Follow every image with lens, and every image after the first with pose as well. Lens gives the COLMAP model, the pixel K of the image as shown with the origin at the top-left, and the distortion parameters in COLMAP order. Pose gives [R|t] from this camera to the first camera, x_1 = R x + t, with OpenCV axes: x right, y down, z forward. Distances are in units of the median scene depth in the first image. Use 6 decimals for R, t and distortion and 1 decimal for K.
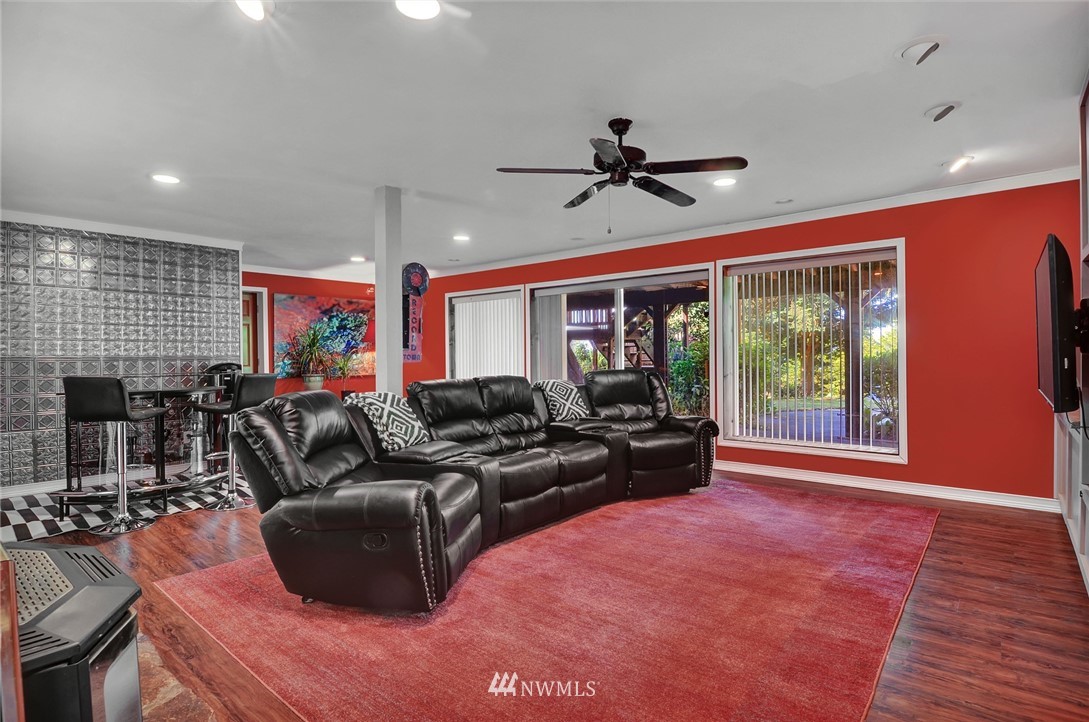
lens RADIAL K [[541.0, 0, 544.5], [0, 541.0, 361.0], [0, 0, 1]] dist [-0.009361, -0.000941]
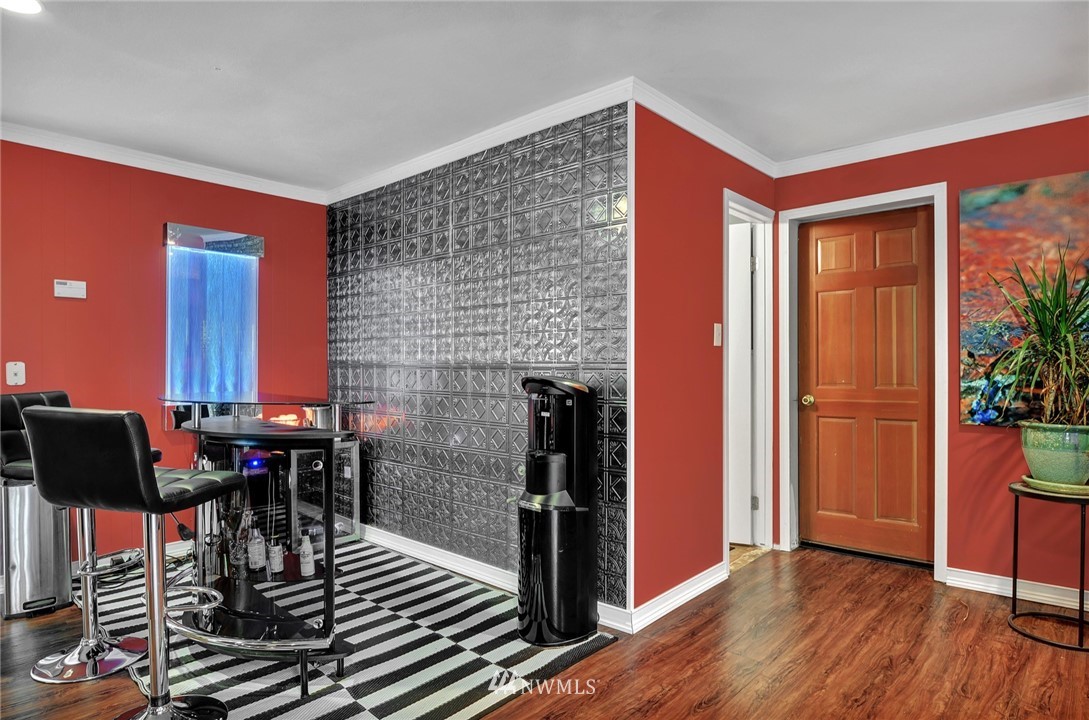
lens RADIAL K [[623.3, 0, 544.5], [0, 623.3, 360.0], [0, 0, 1]] dist [-0.000639, -0.000059]
pose [[-0.021880, 0.004739, -0.999749, -0.070391], [-0.010005, 0.999938, 0.004959, -0.009843], [0.999711, 0.010111, -0.021832, 0.720362]]
